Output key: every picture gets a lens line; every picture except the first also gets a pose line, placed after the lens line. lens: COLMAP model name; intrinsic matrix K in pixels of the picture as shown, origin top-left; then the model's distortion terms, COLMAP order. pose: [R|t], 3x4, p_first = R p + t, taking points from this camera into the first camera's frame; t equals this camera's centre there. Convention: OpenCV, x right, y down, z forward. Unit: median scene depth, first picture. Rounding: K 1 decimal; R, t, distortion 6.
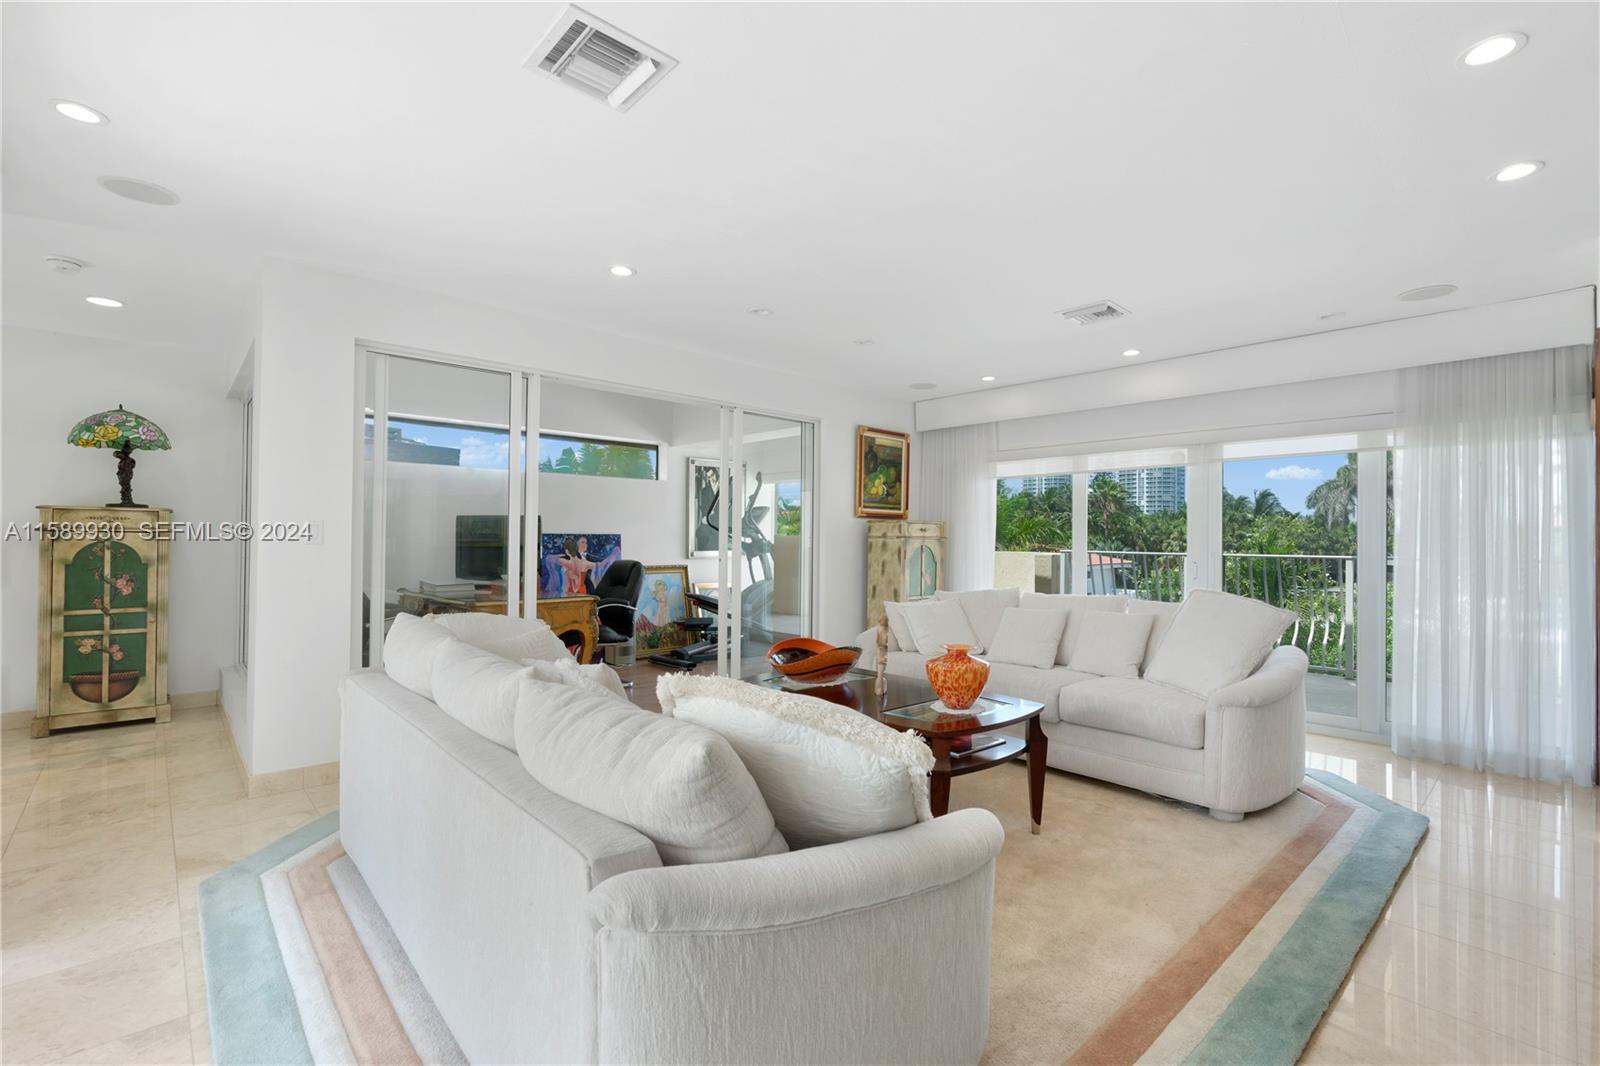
lens RADIAL K [[719.7, 0, 803.7], [0, 719.7, 532.6], [0, 0, 1]] dist [-0.002432, 0.000379]
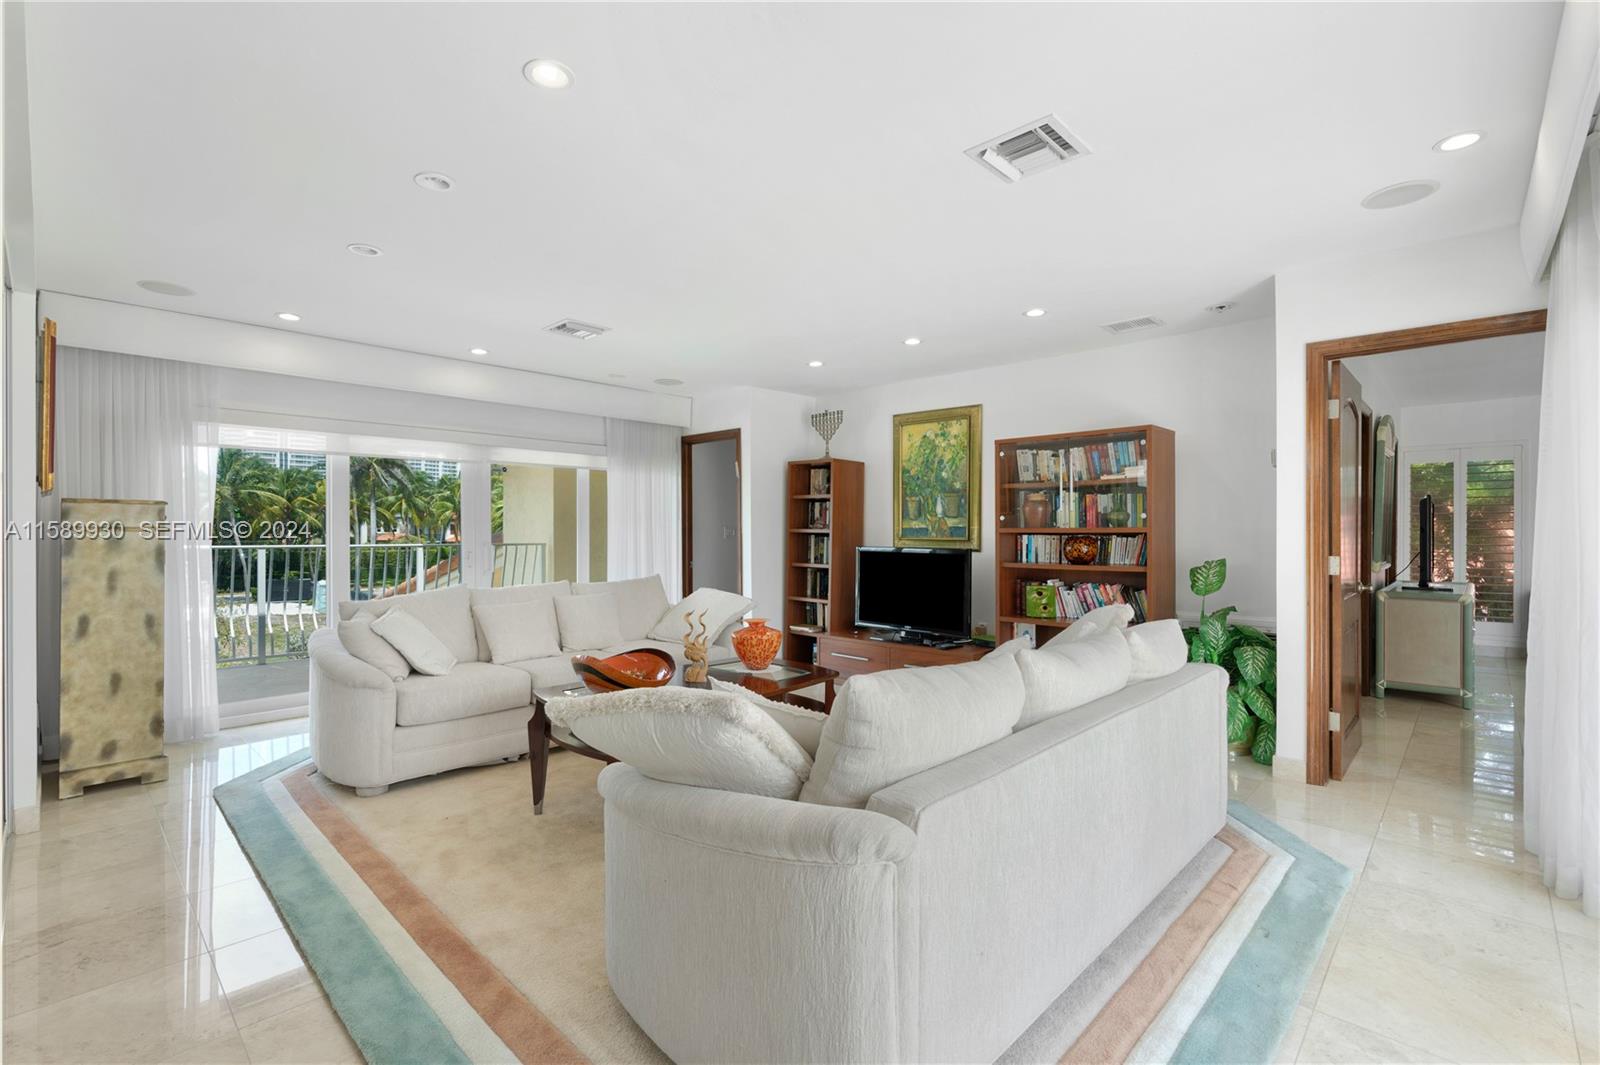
lens RADIAL K [[719.7, 0, 803.7], [0, 719.7, 532.1], [0, 0, 1]] dist [-0.002432, 0.000379]
pose [[-0.068688, -0.004685, 0.997627, -0.507353], [-0.003537, 0.999984, 0.004452, 0.004488], [-0.997632, -0.003223, -0.068703, 0.493417]]
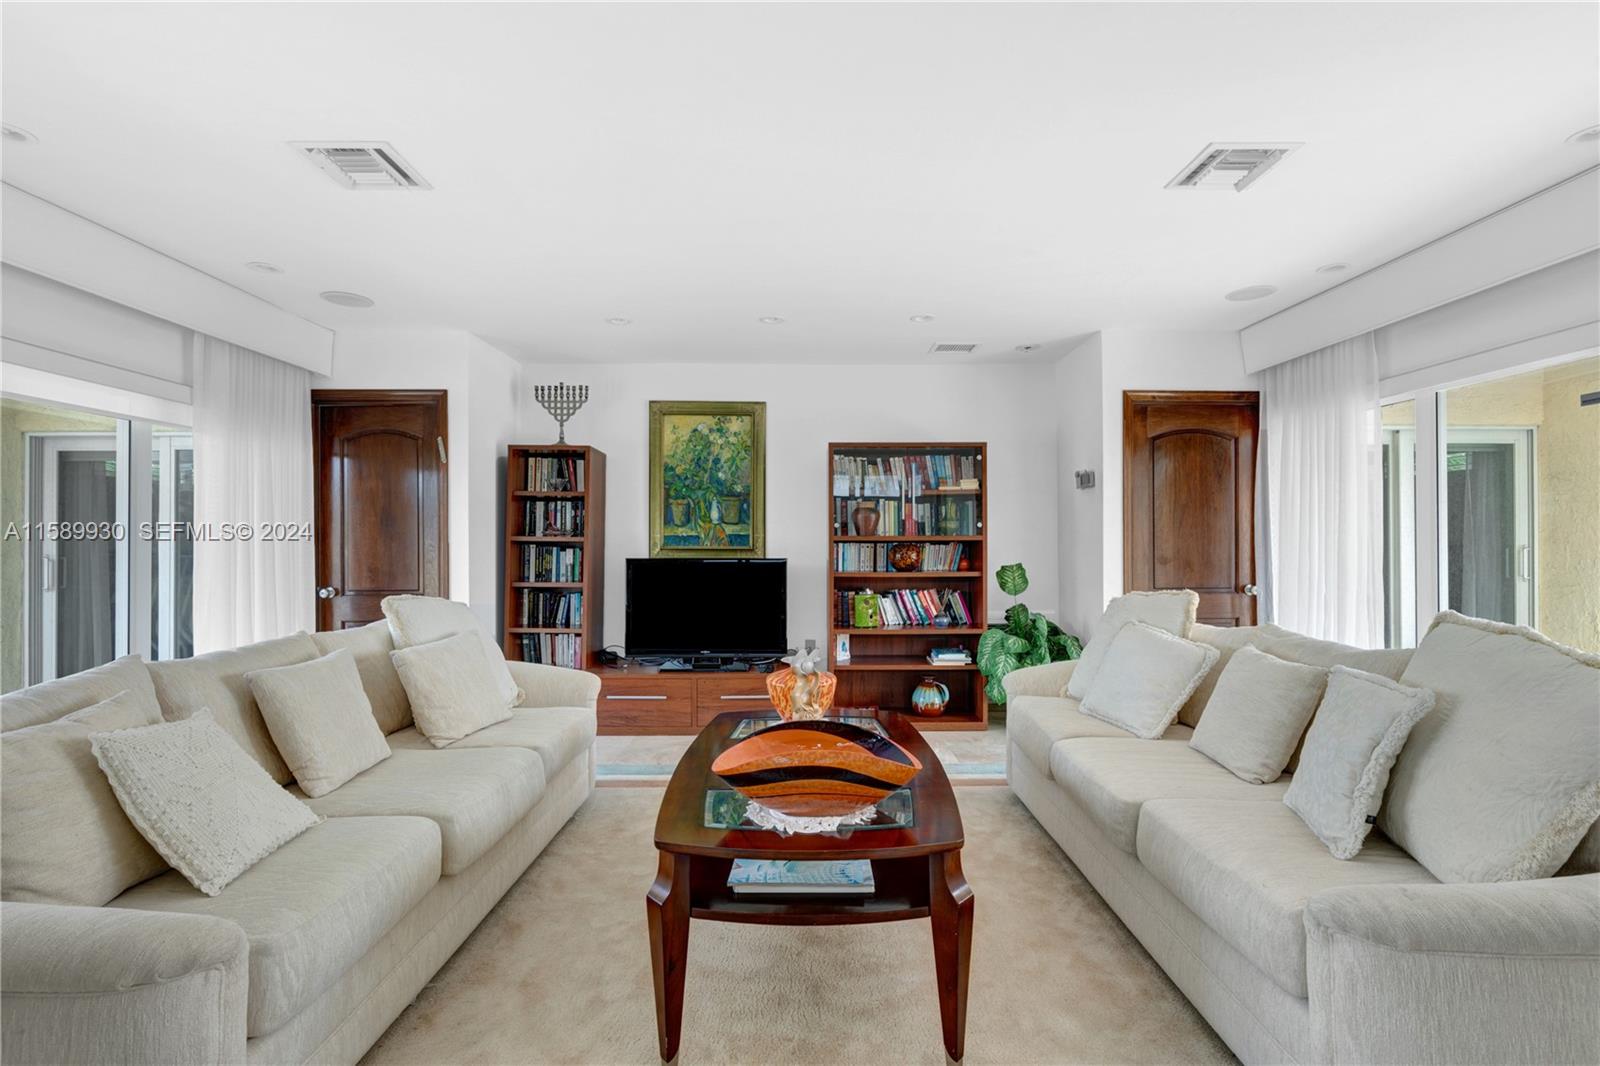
lens RADIAL K [[719.7, 0, 803.7], [0, 719.7, 532.6], [0, 0, 1]] dist [-0.002432, 0.000379]
pose [[-0.740951, 0.003539, 0.671549, -0.195562], [-0.004325, 0.999940, -0.010042, 0.007186], [-0.671545, -0.010345, -0.740892, 0.817378]]
